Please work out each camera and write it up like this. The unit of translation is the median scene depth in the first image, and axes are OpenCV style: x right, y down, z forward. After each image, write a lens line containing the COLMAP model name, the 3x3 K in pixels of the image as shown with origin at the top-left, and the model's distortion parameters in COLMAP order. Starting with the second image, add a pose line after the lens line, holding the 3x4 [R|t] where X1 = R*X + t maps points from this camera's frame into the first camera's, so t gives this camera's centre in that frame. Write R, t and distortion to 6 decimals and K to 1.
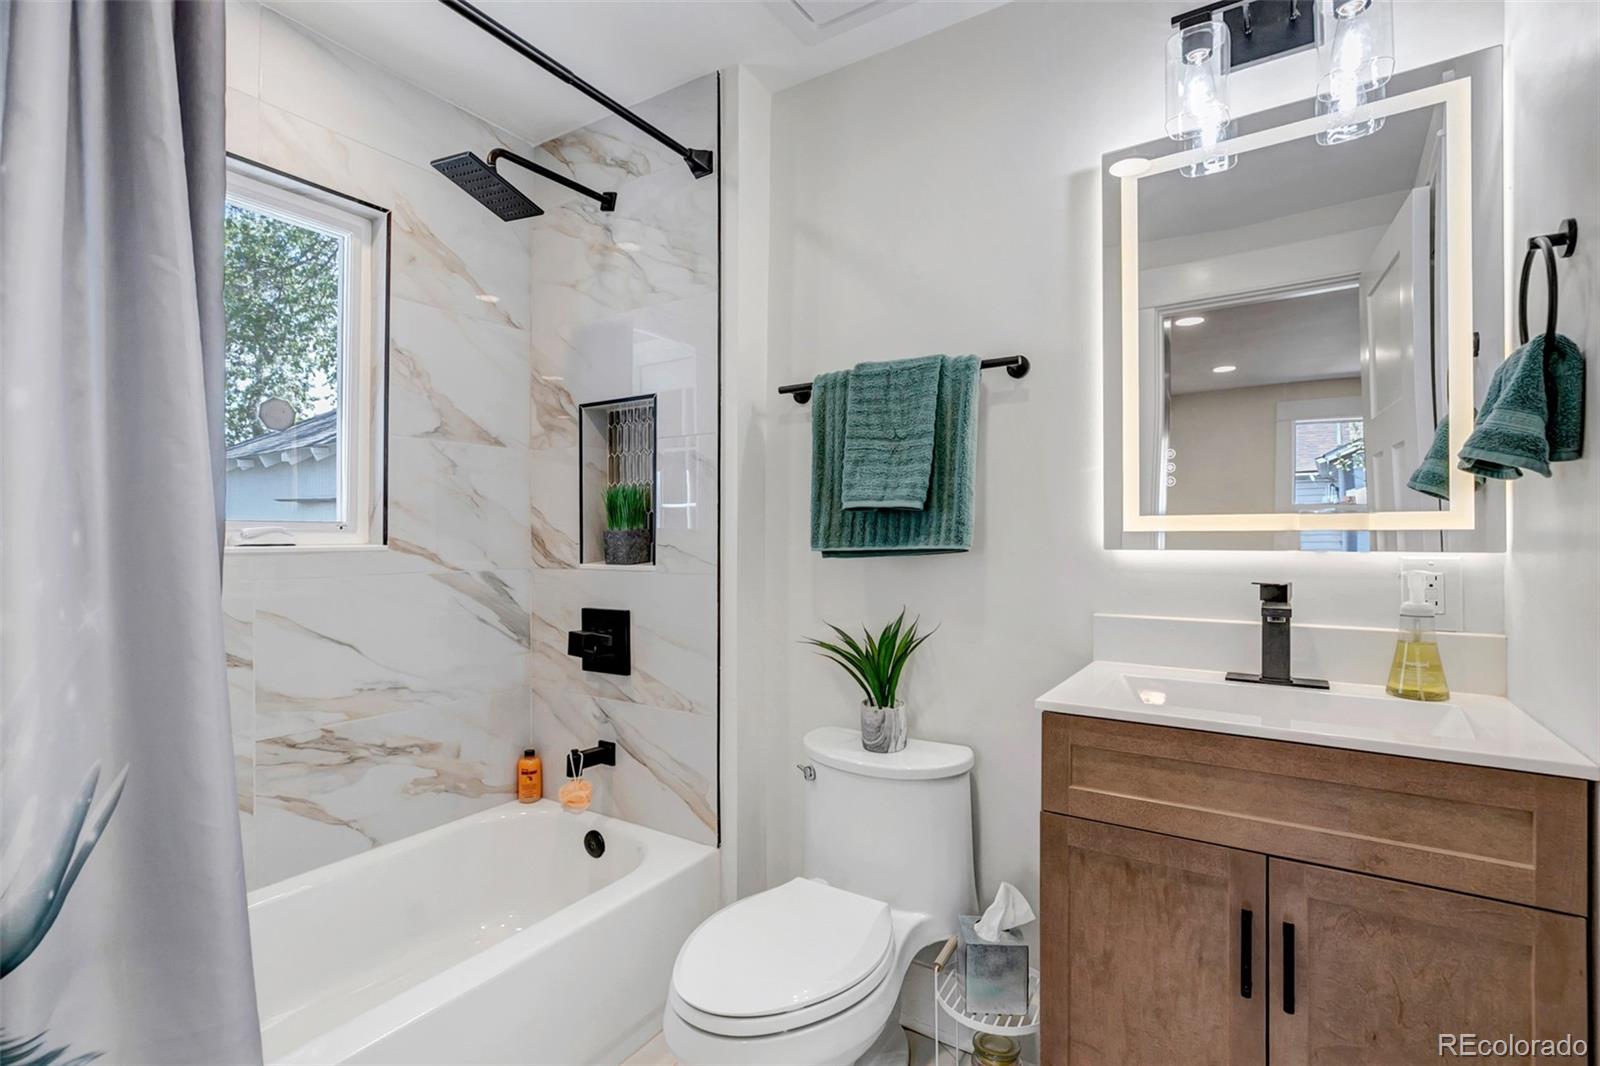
lens RADIAL K [[756.3, 0, 809.6], [0, 756.3, 534.6], [0, 0, 1]] dist [-0.021930, 0.009265]
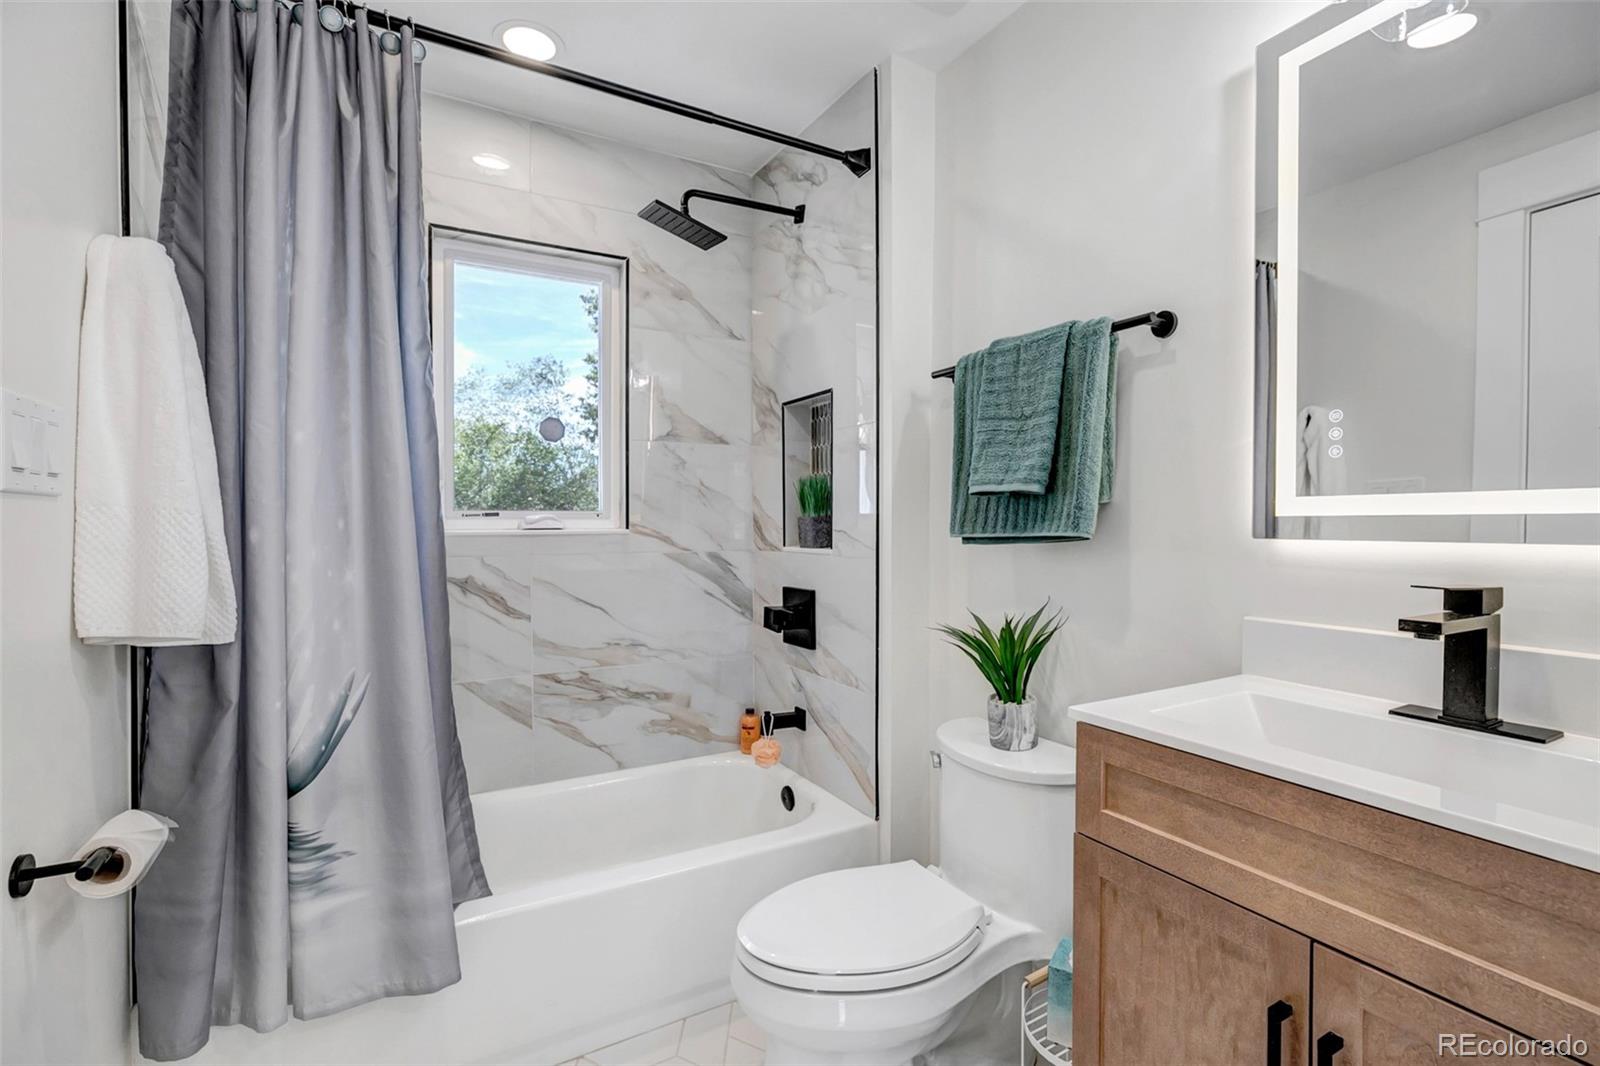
lens RADIAL K [[743.8, 0, 798.6], [0, 743.8, 535.3], [0, 0, 1]] dist [-0.021093, 0.008333]
pose [[0.880599, 0.007861, -0.473797, 0.295841], [0.002314, 0.999779, 0.020888, -0.001322], [0.473857, -0.019490, 0.880386, 0.057678]]
